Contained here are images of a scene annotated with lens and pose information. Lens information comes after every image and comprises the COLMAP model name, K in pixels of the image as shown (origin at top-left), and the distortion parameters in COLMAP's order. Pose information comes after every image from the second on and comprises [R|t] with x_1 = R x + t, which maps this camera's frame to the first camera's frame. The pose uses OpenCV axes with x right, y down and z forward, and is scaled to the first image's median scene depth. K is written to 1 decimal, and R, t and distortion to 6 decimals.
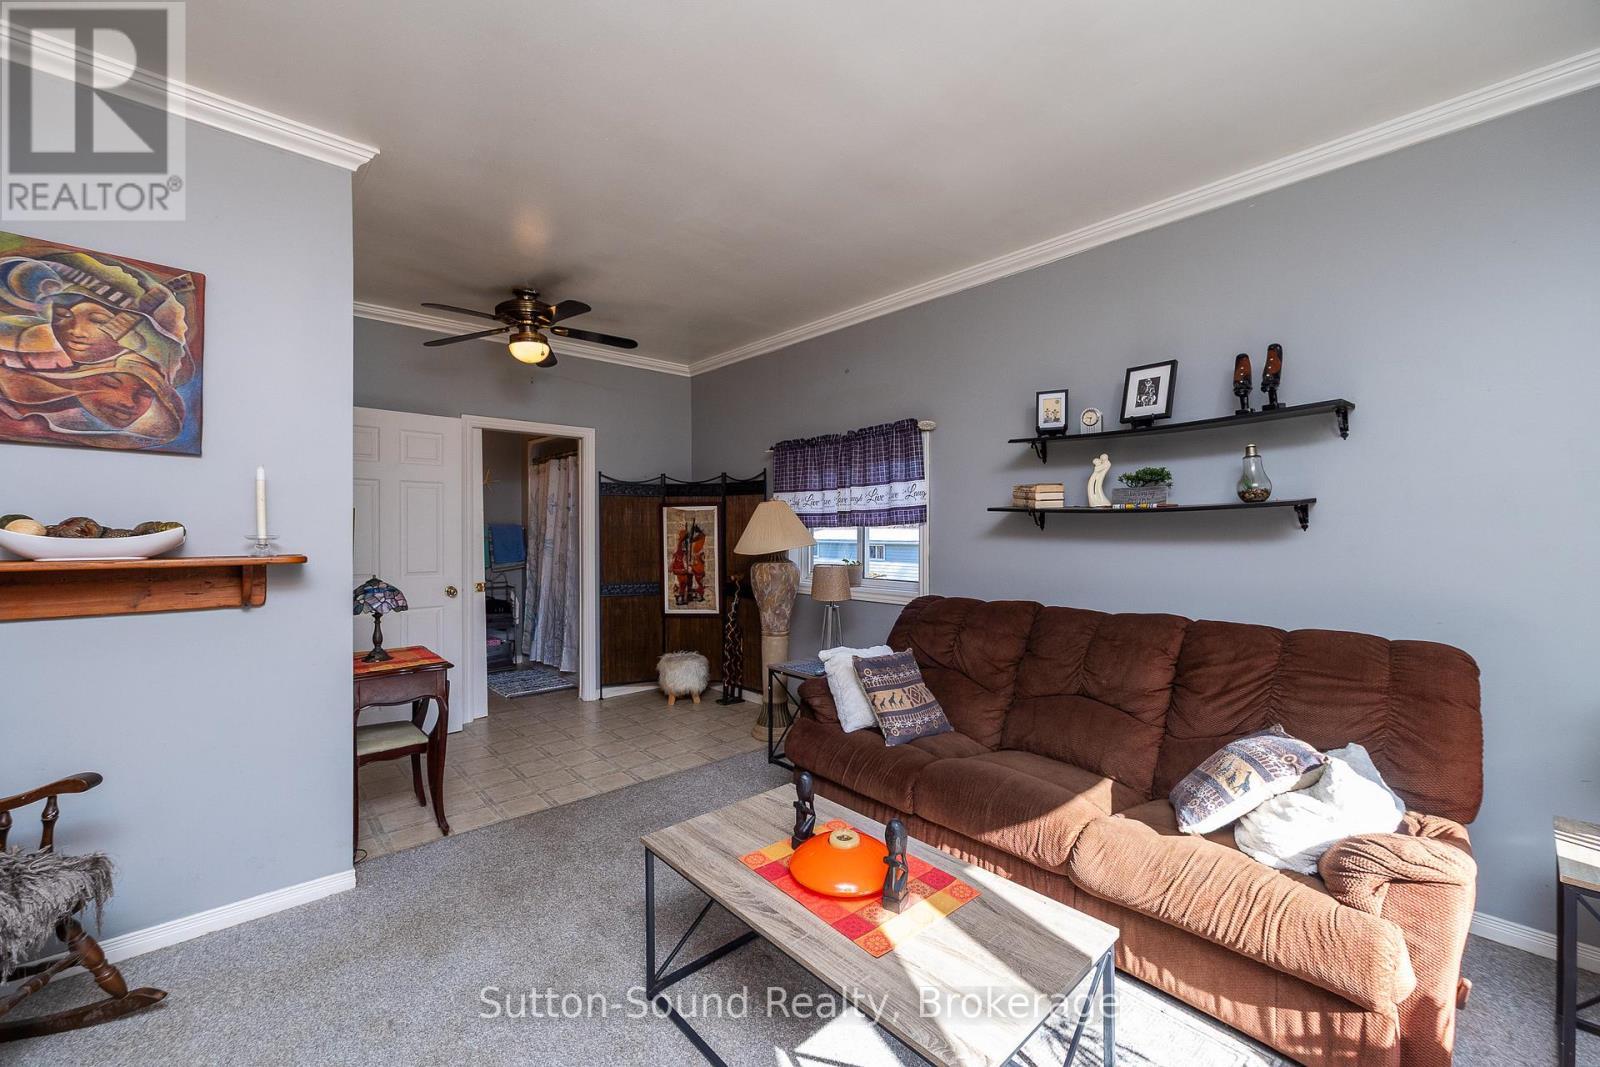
lens RADIAL K [[651.5, 0, 799.8], [0, 651.5, 529.8], [0, 0, 1]] dist [0.003301, 0.000434]
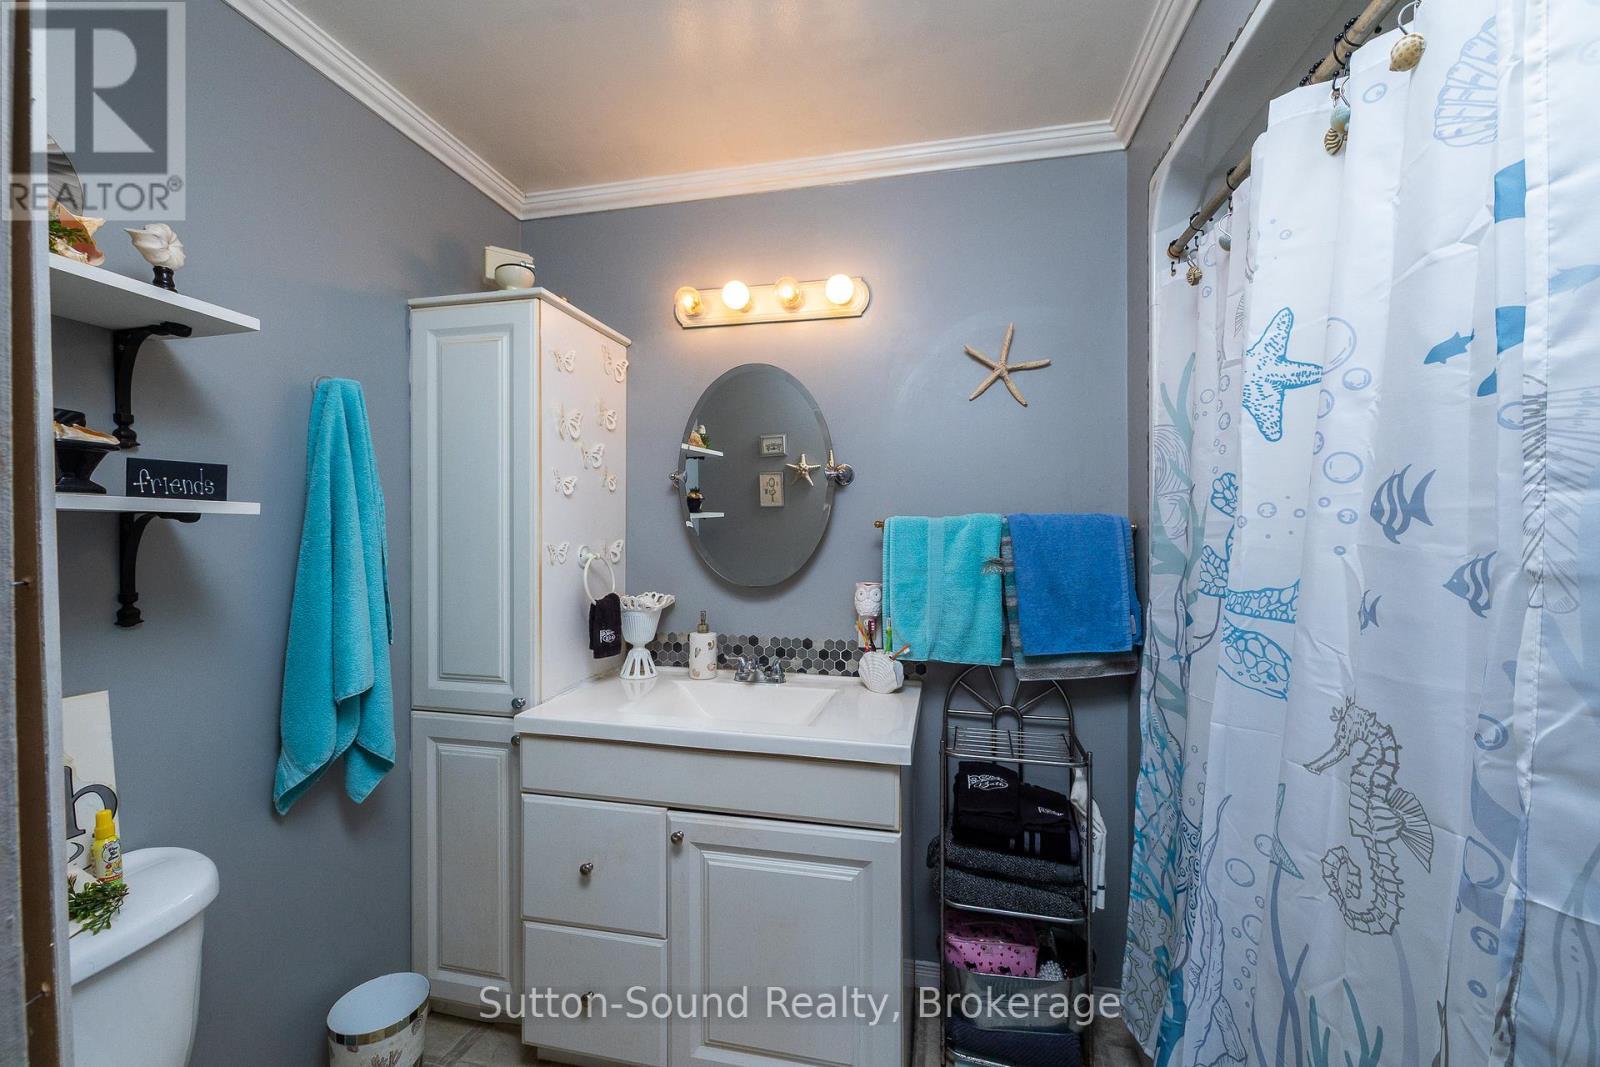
lens RADIAL K [[651.5, 0, 798.2], [0, 651.5, 530.5], [0, 0, 1]] dist [0.003301, 0.000434]
pose [[0.584242, 0.004860, -0.811565, -0.868367], [-0.000483, 0.999984, 0.005641, -0.008049], [0.811579, -0.002904, 0.584235, 2.214523]]
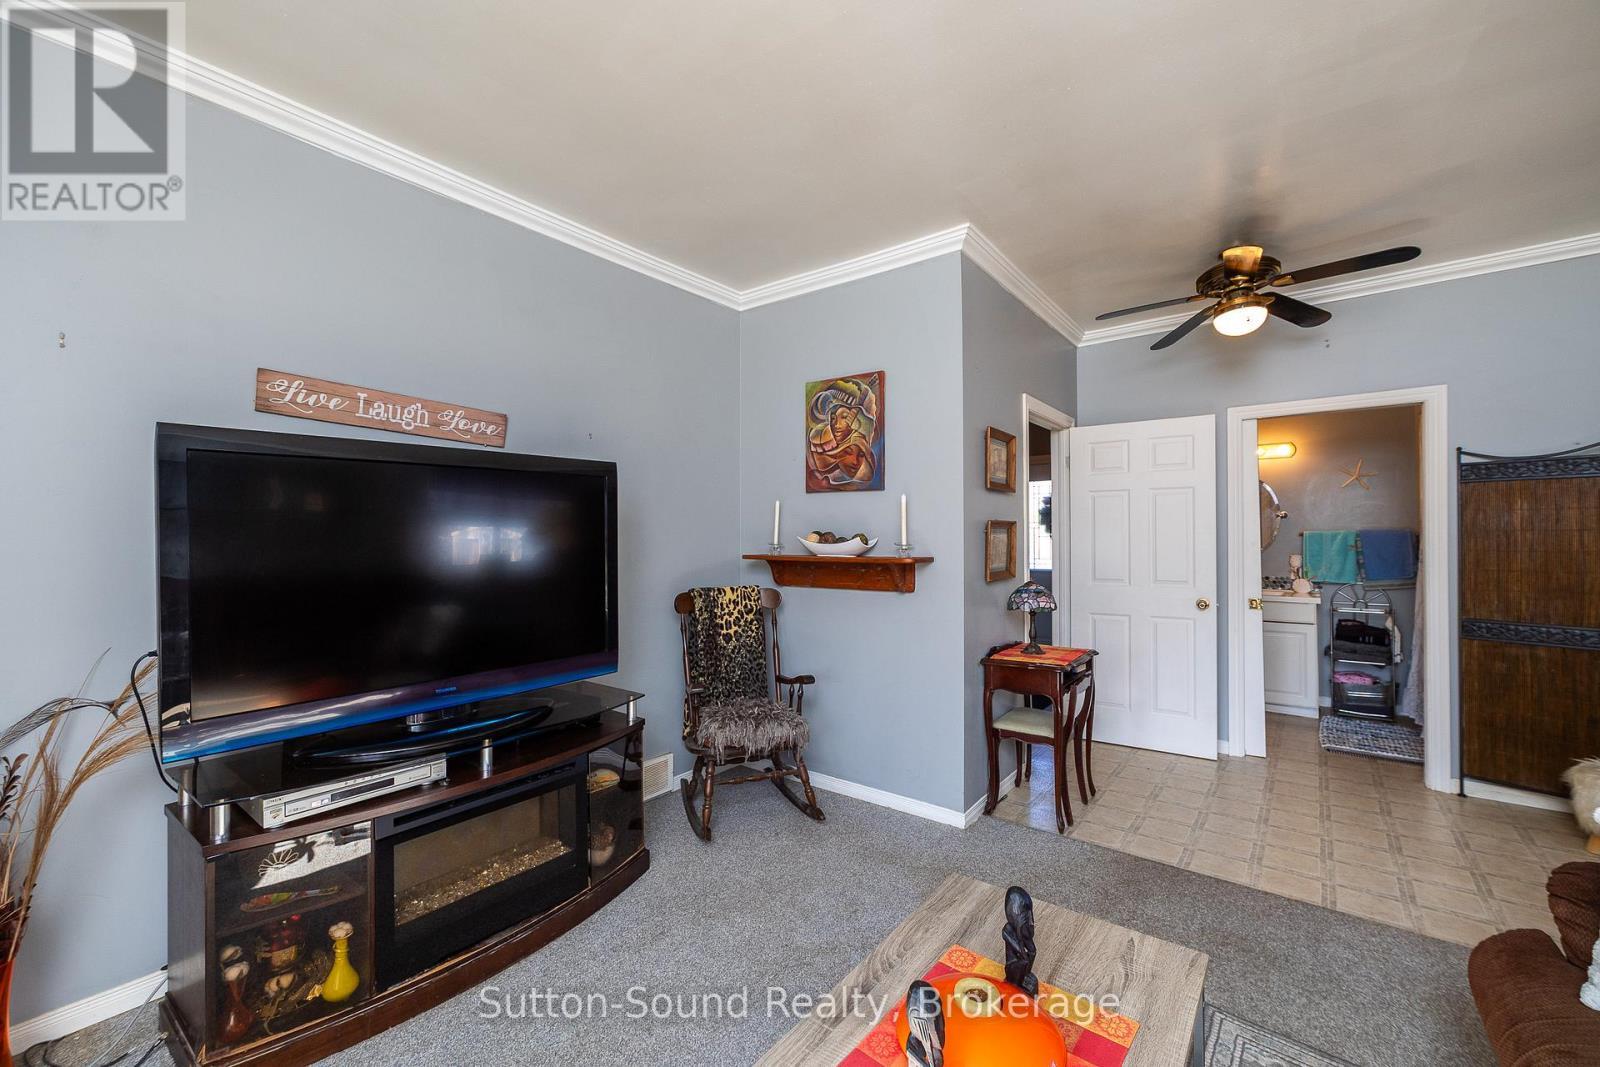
lens RADIAL K [[651.5, 0, 797.6], [0, 651.5, 535.1], [0, 0, 1]] dist [0.003301, 0.000434]
pose [[0.166317, -0.006642, -0.986050, 0.564677], [0.004199, 0.999973, -0.006028, 0.000176], [0.986063, -0.003138, 0.166340, 0.568625]]
